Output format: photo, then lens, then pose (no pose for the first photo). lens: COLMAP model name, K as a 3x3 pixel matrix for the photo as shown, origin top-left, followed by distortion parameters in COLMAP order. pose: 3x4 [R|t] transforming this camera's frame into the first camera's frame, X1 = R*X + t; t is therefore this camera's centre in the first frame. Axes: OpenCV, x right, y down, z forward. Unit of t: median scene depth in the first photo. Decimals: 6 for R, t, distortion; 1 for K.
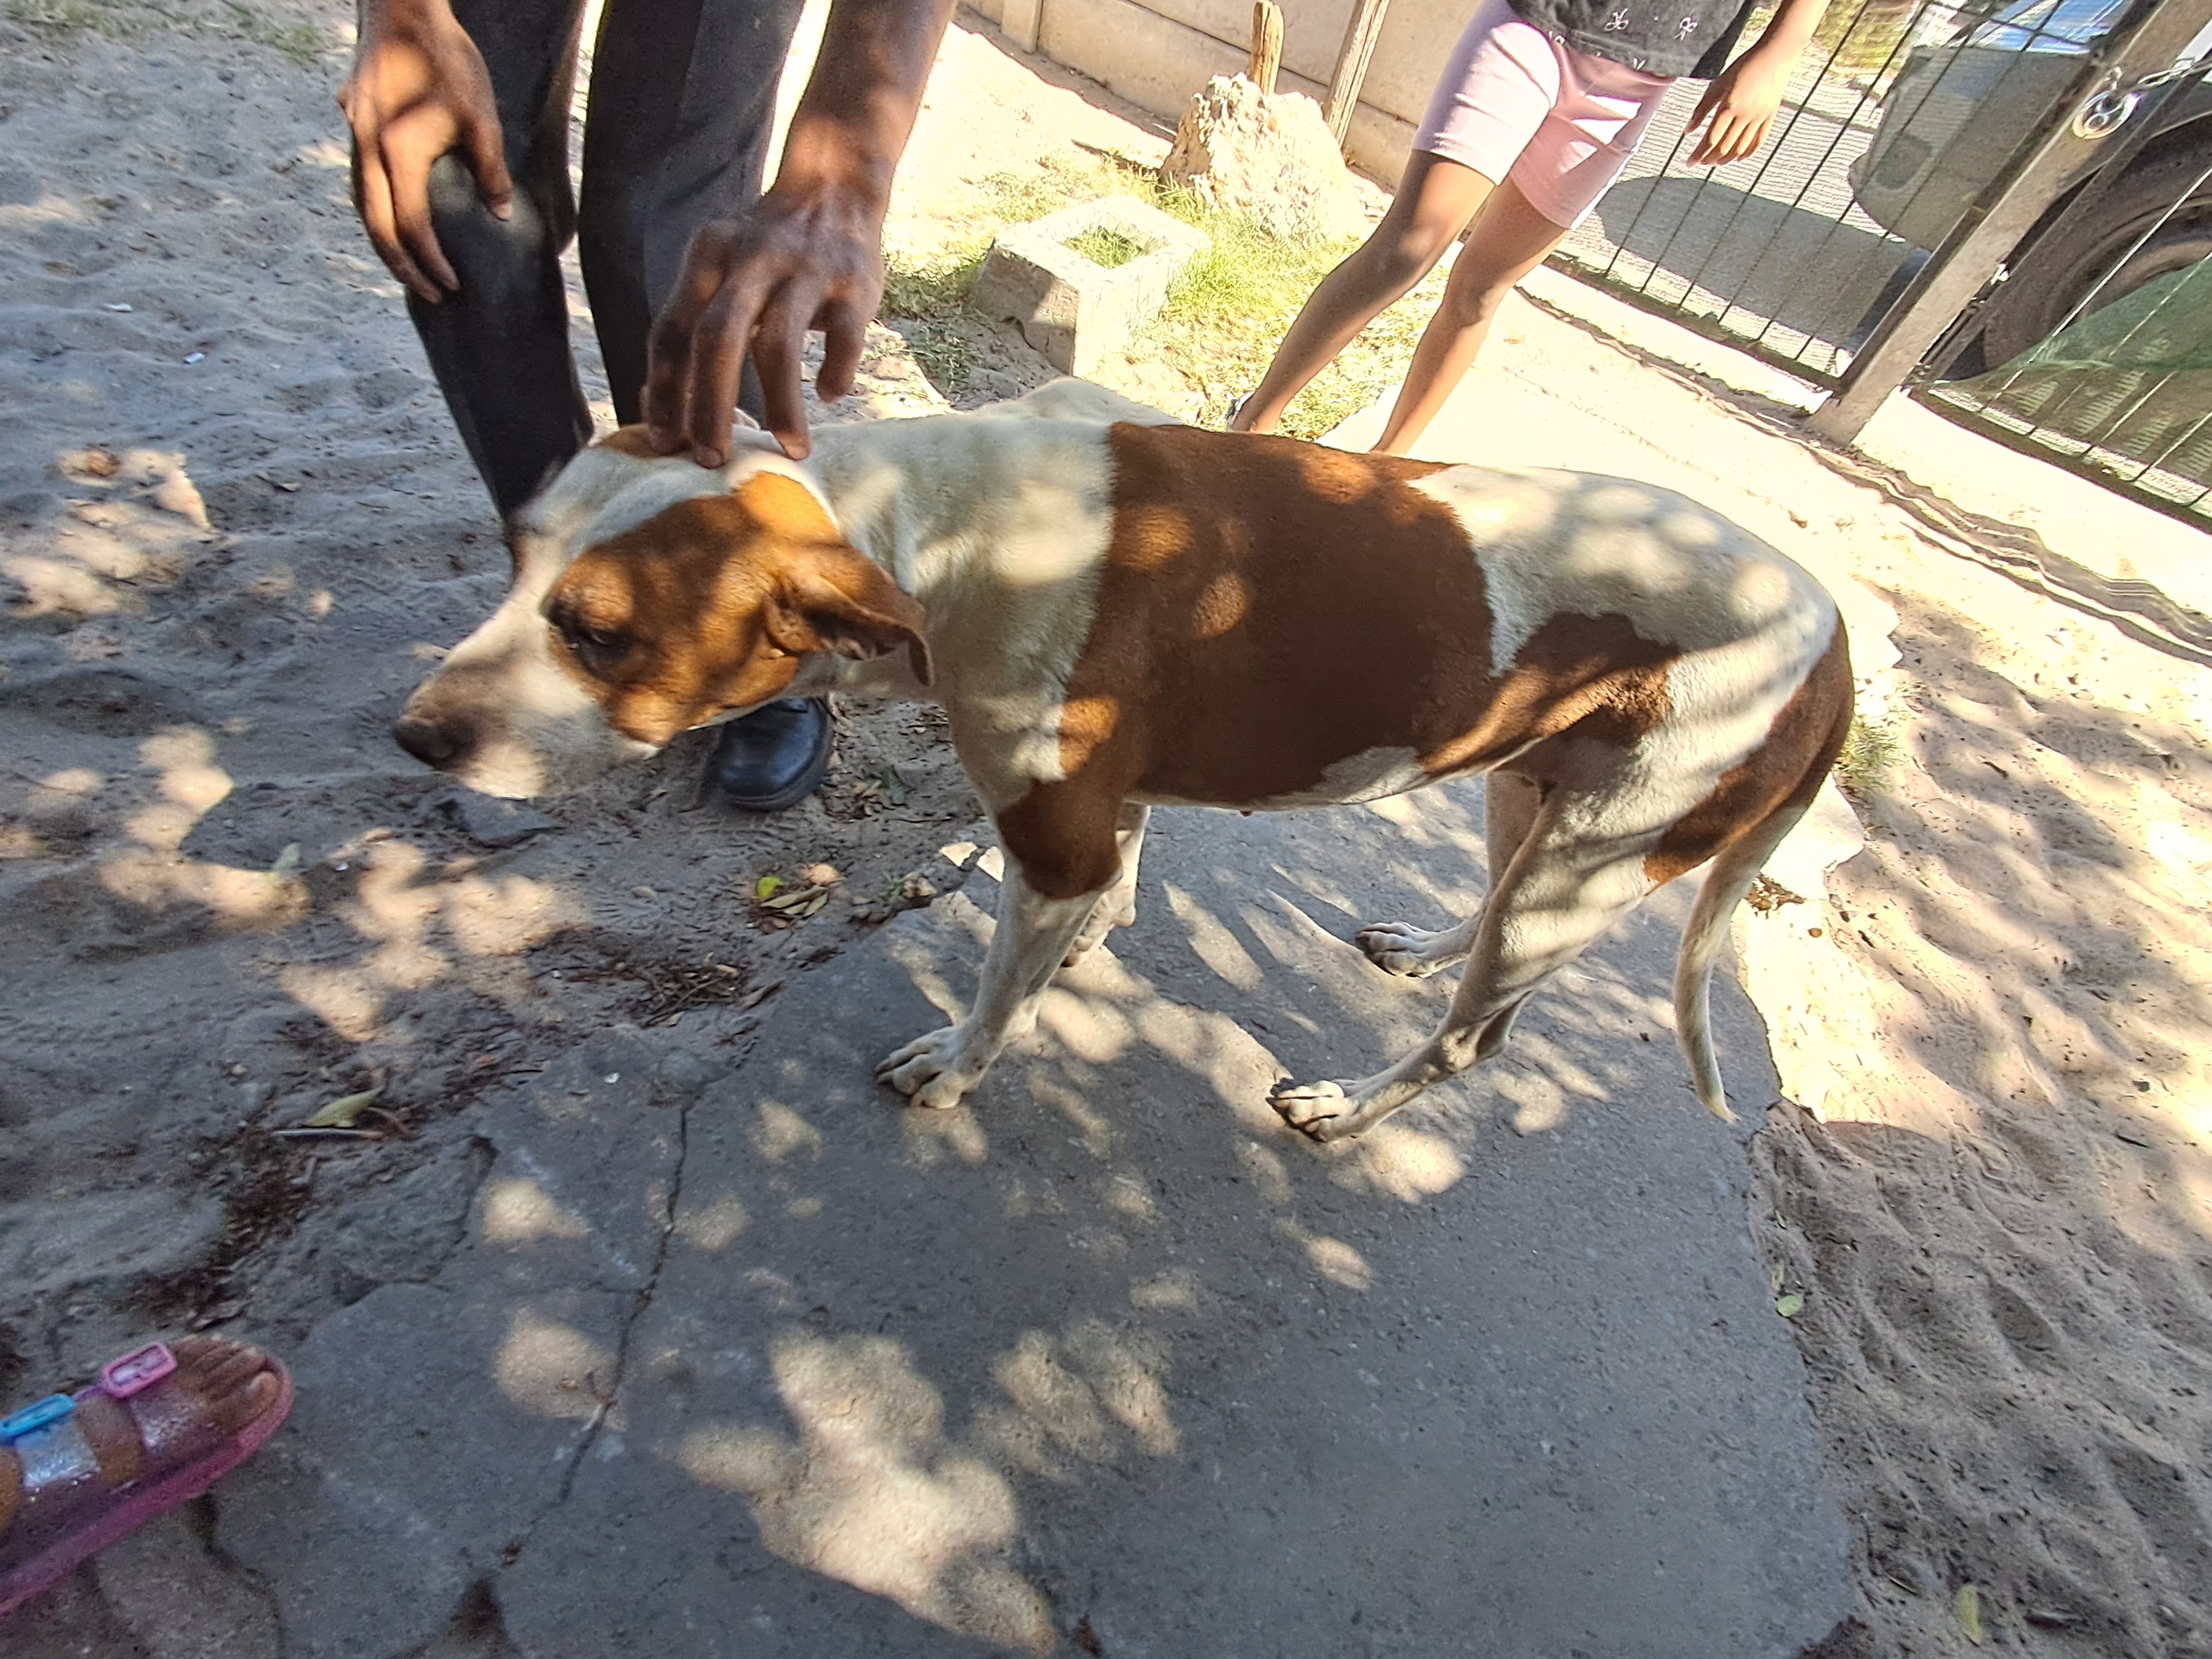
lens RADIAL K [[1017.5, 0, 1106.0], [0, 1017.5, 829.5], [0, 0, 1]] dist [0.022333, 0.000046]
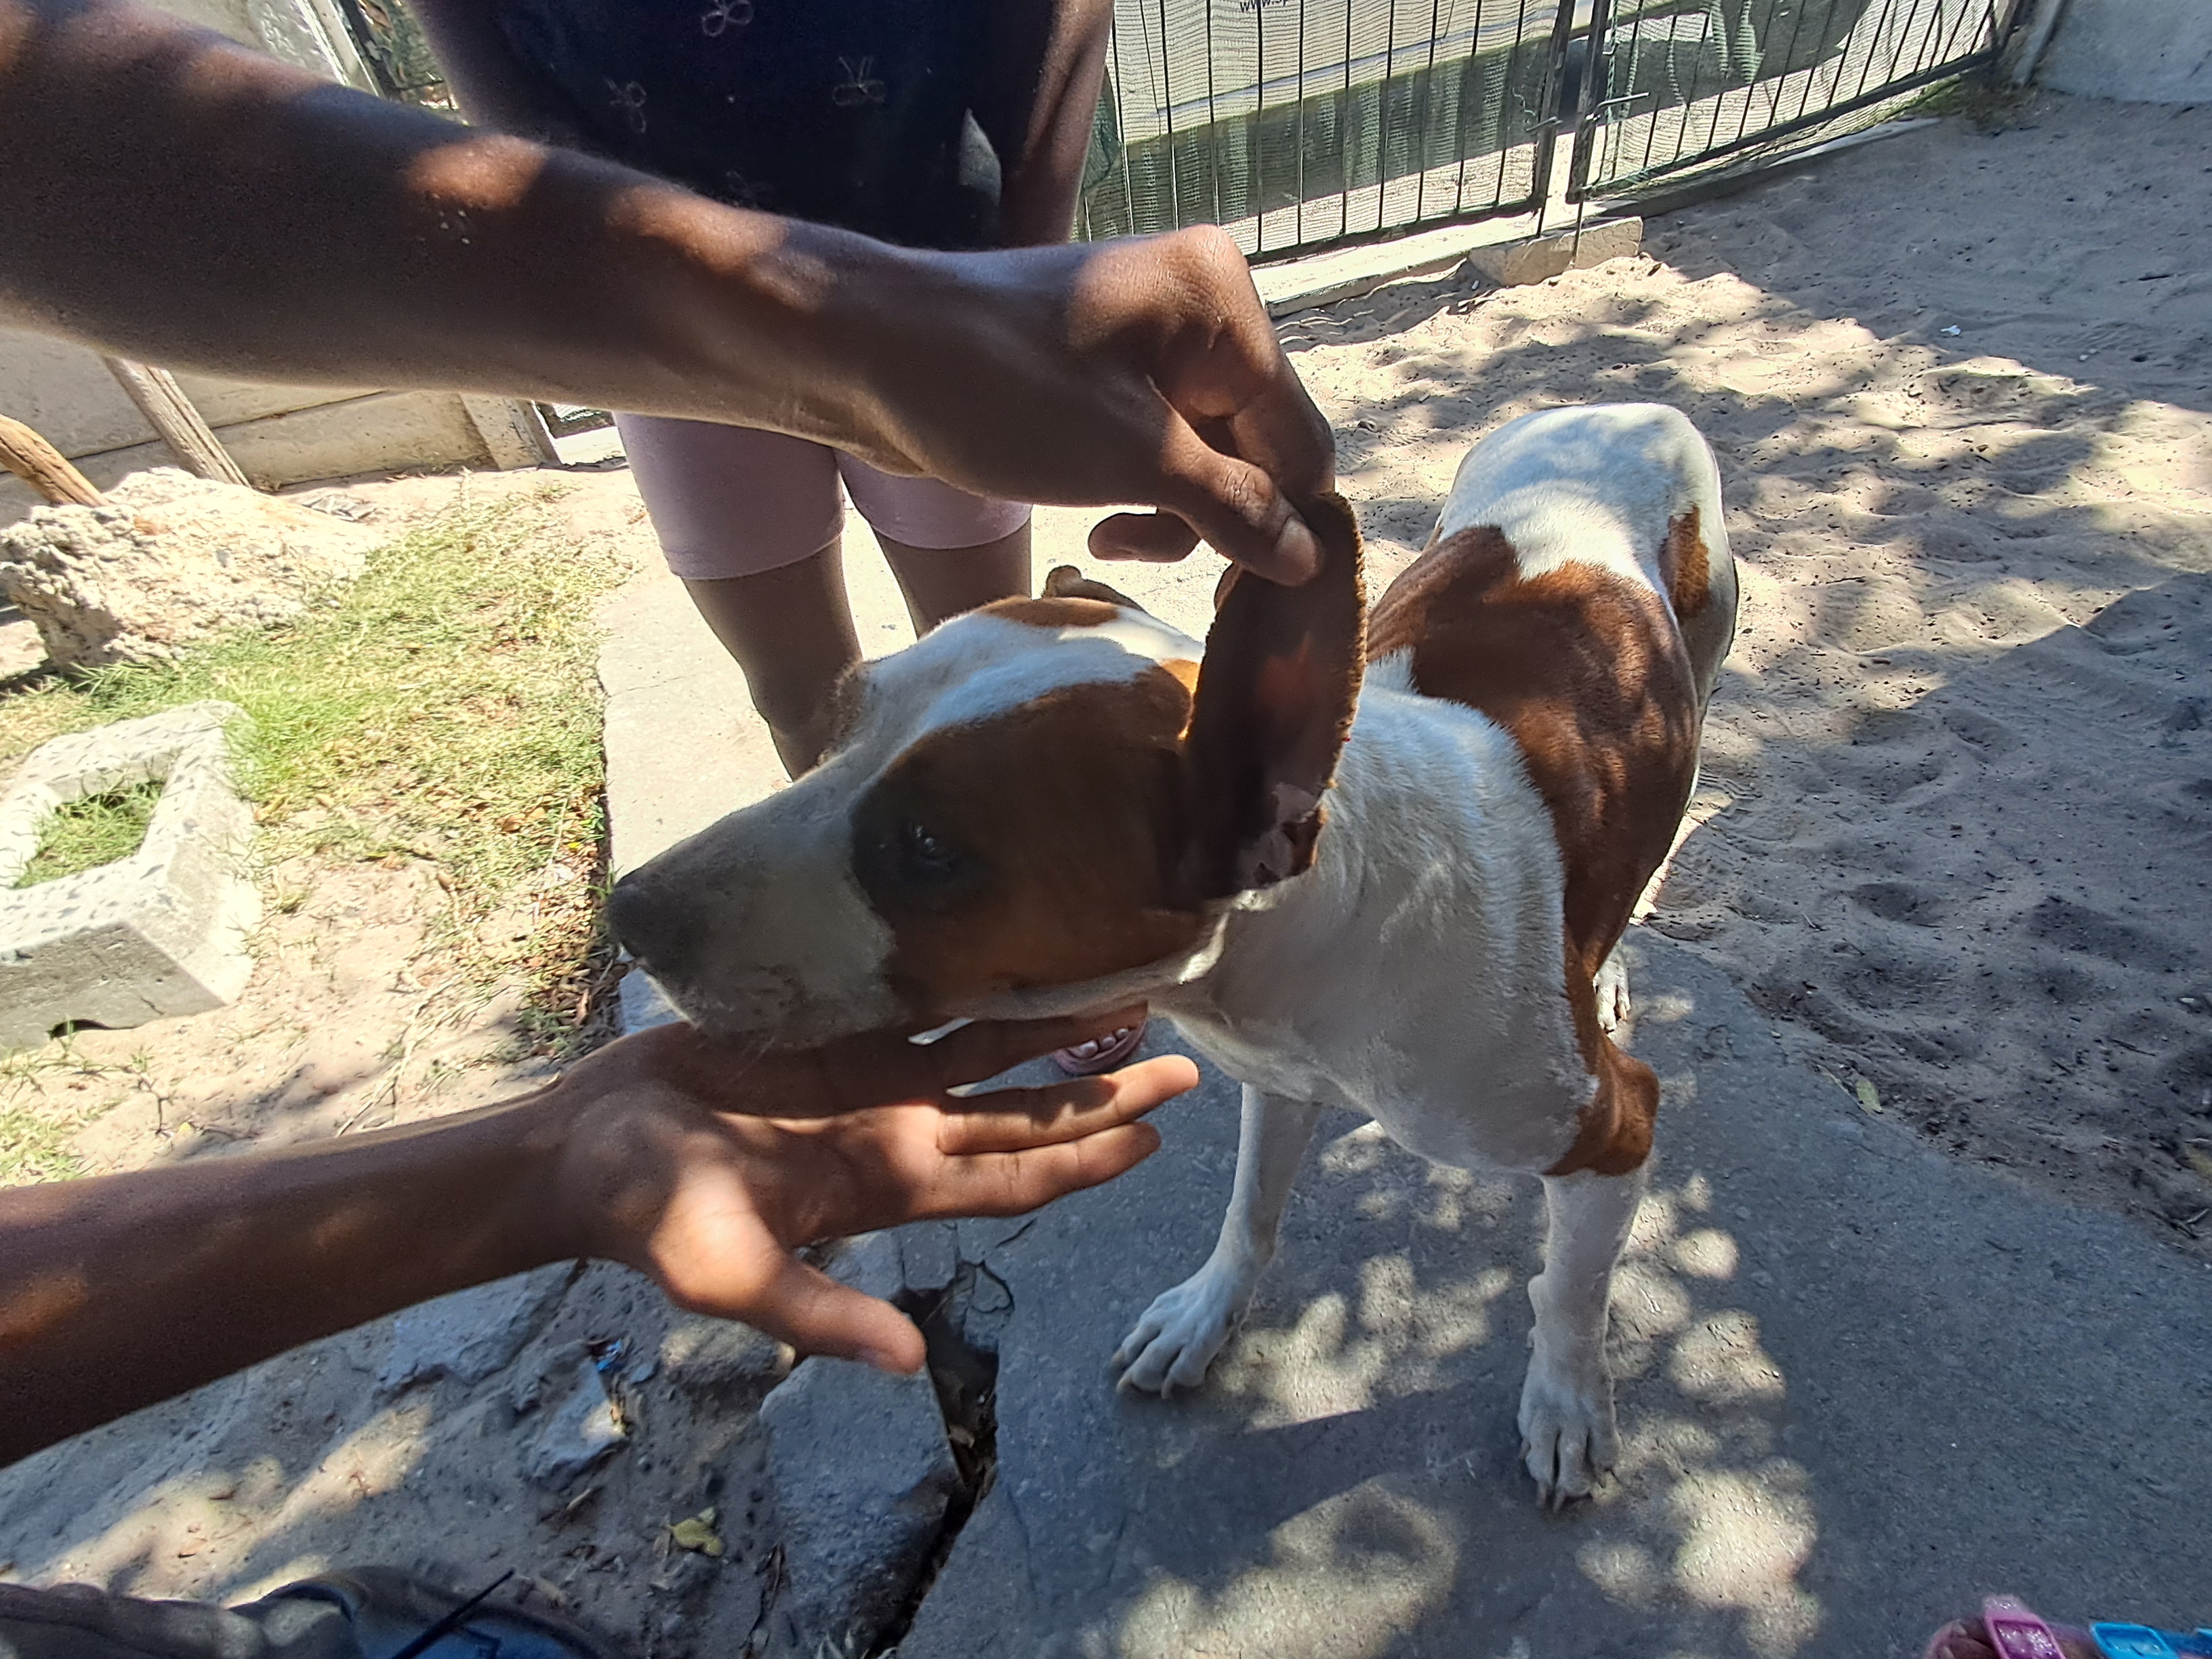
lens RADIAL K [[1017.5, 0, 1106.0], [0, 1017.5, 829.5], [0, 0, 1]] dist [0.022333, 0.000046]
pose [[0.509605, -0.752926, 0.416420, 0.041899], [0.775594, 0.611517, 0.156526, -0.146044], [-0.372501, 0.243206, 0.895597, 0.146991]]
